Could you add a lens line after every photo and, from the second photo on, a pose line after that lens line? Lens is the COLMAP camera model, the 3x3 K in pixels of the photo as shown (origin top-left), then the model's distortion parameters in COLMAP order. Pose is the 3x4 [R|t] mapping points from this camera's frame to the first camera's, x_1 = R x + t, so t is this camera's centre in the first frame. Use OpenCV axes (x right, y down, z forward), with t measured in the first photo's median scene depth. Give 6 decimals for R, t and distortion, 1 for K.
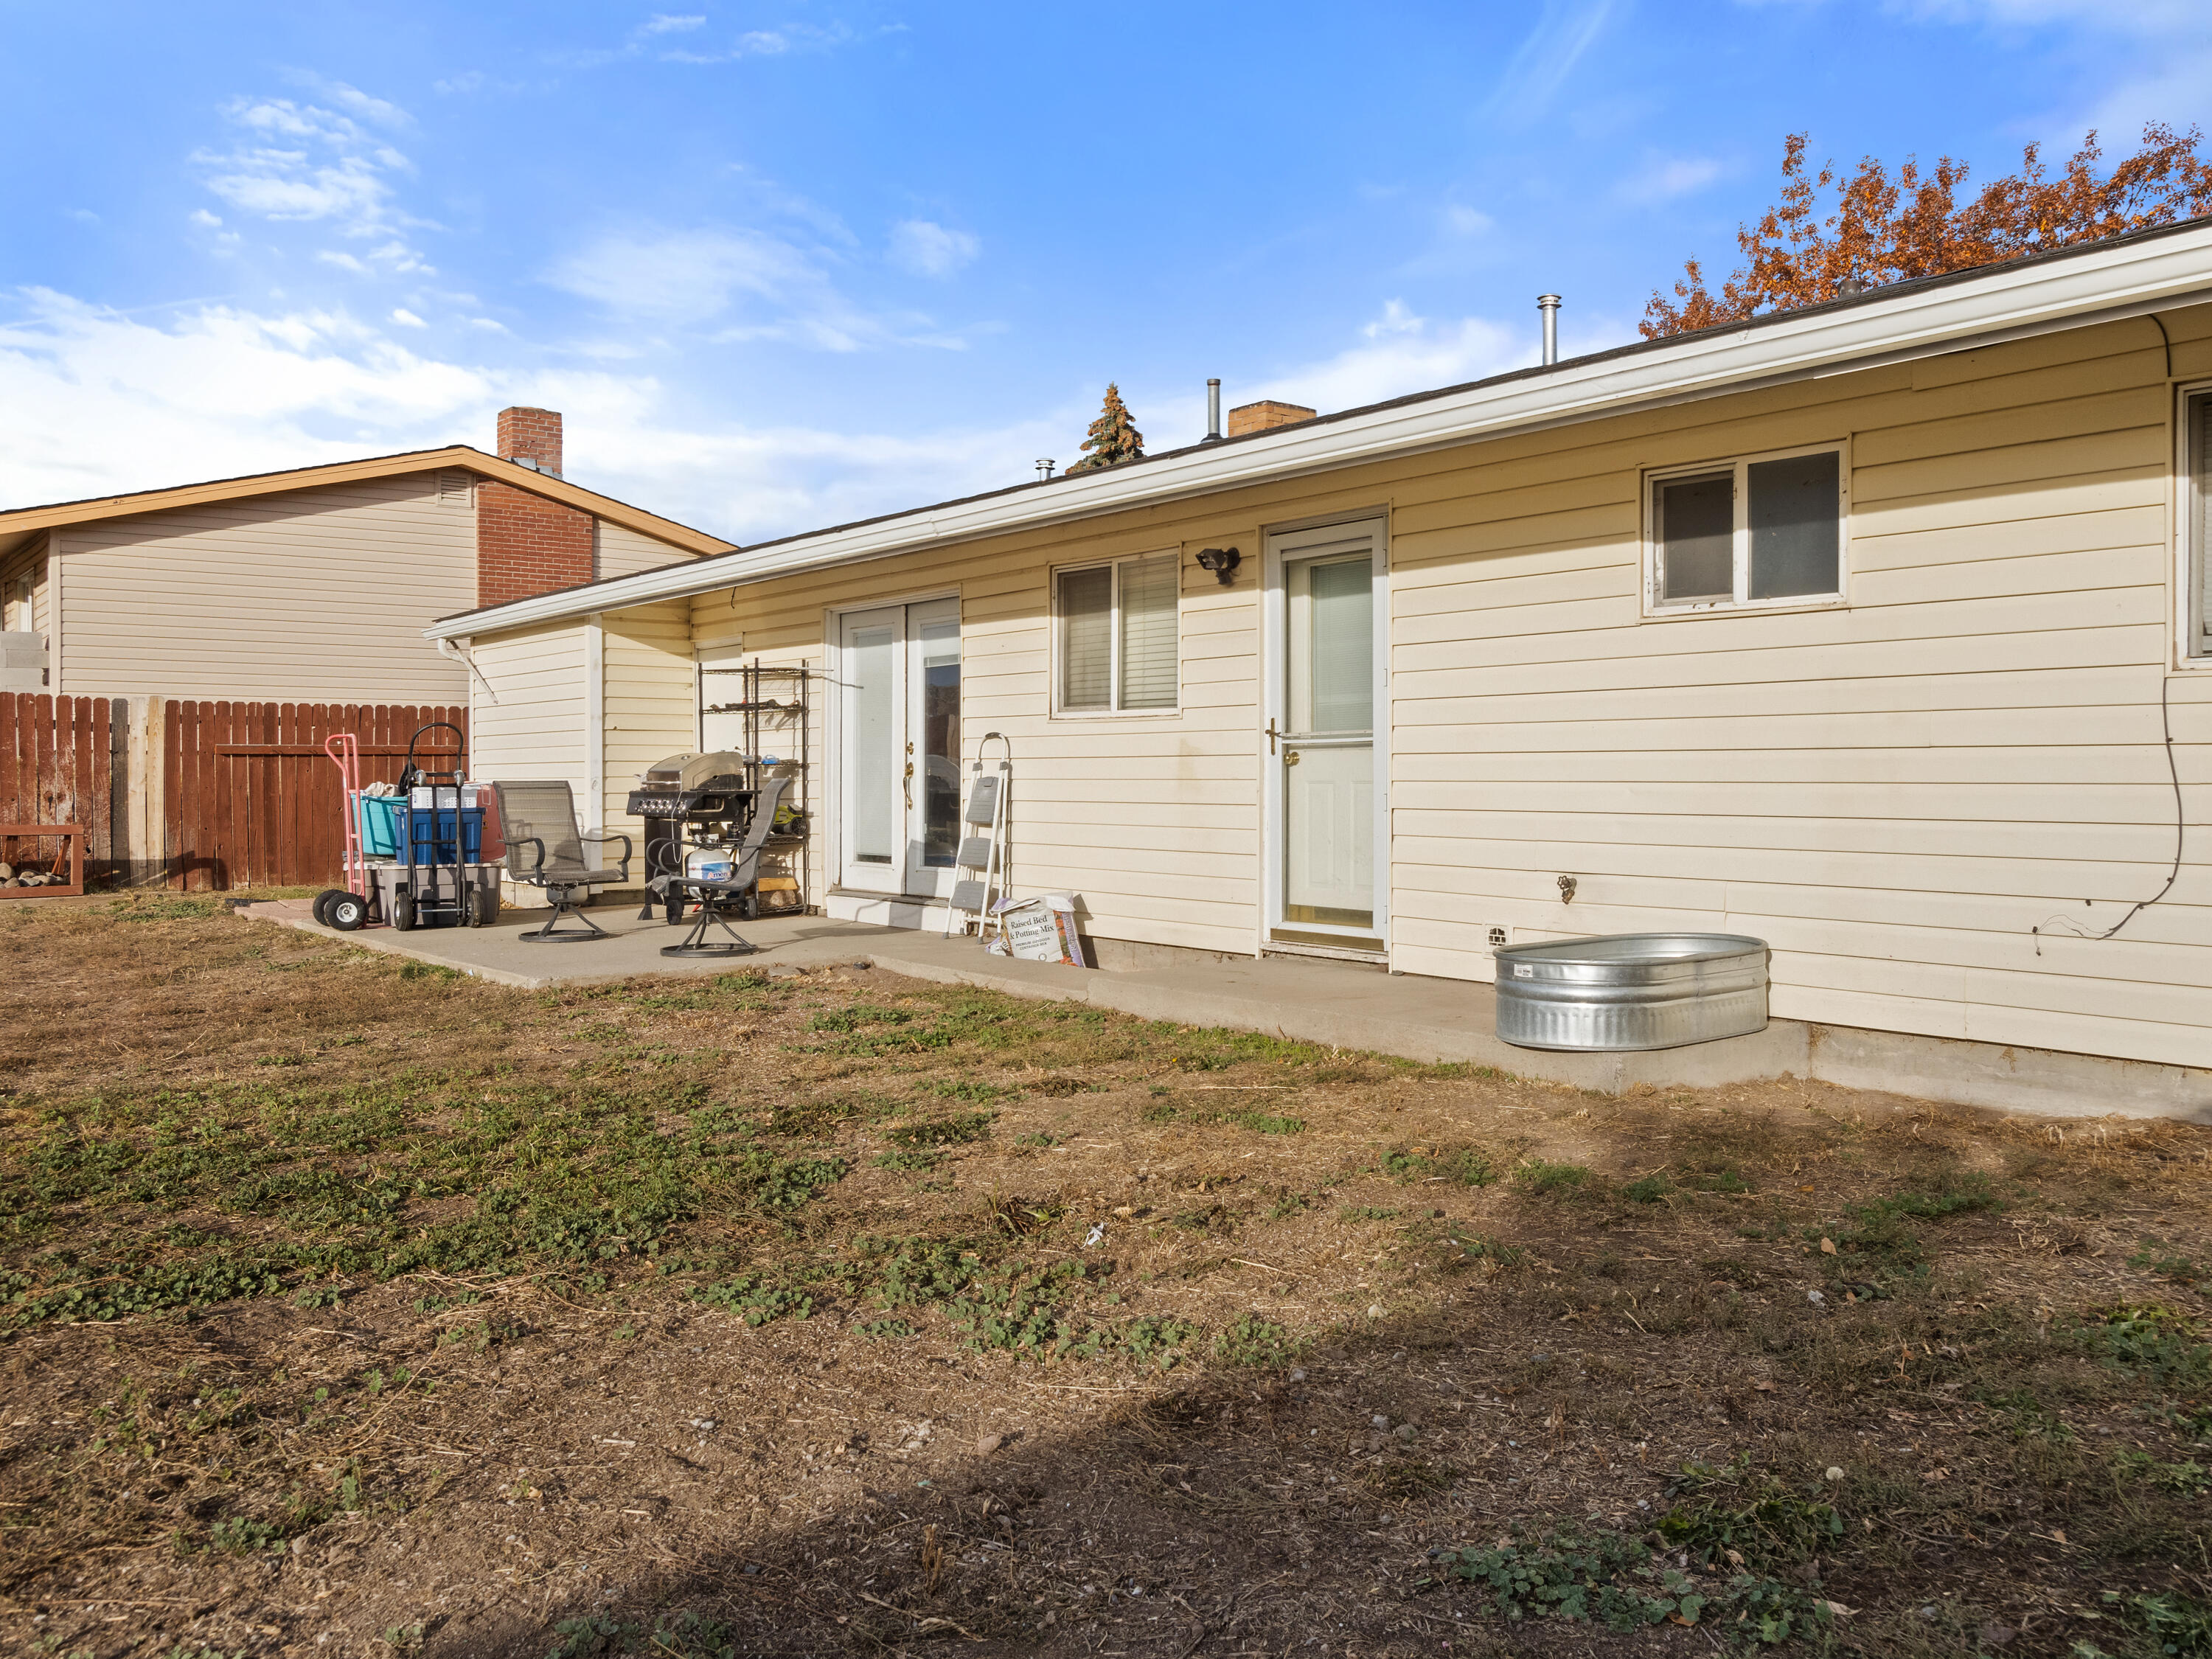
lens RADIAL K [[1814.4, 0, 1110.9], [0, 1814.4, 799.0], [0, 0, 1]] dist [-0.004067, 0.011235]
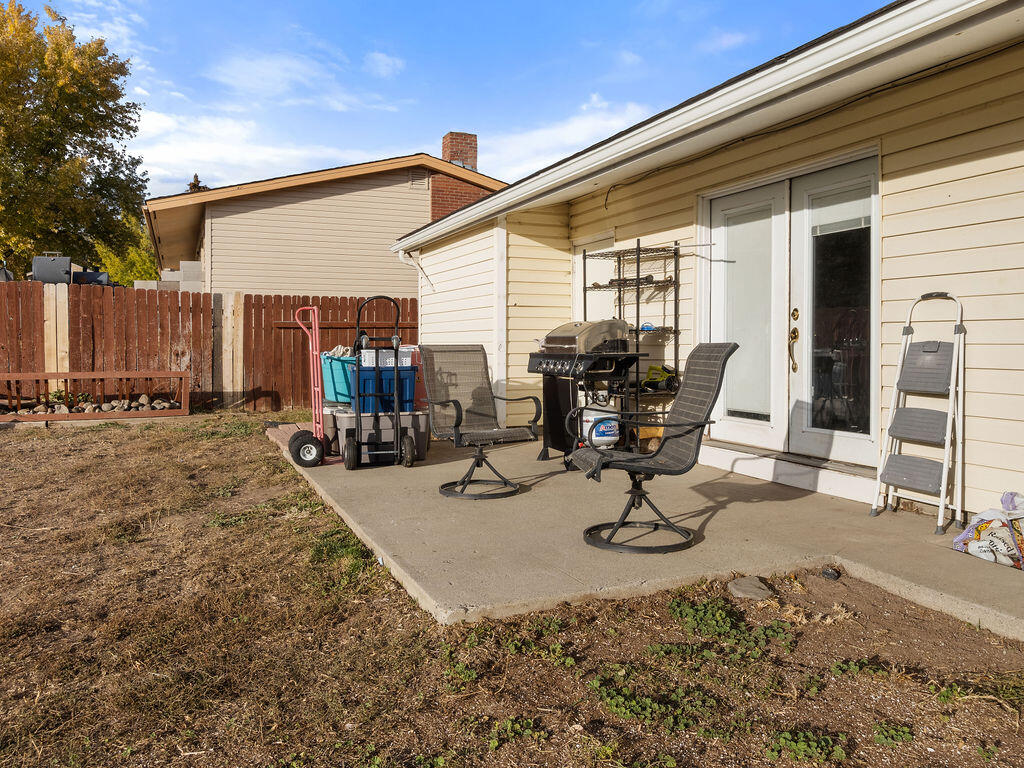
lens RADIAL K [[785.6, 0, 508.1], [0, 785.6, 360.7], [0, 0, 1]] dist [0.000679, 0.000023]
pose [[0.968201, 0.006368, -0.250092, -0.147808], [-0.003258, 0.999912, 0.012846, -0.005769], [0.250152, -0.011622, 0.968137, 0.484547]]
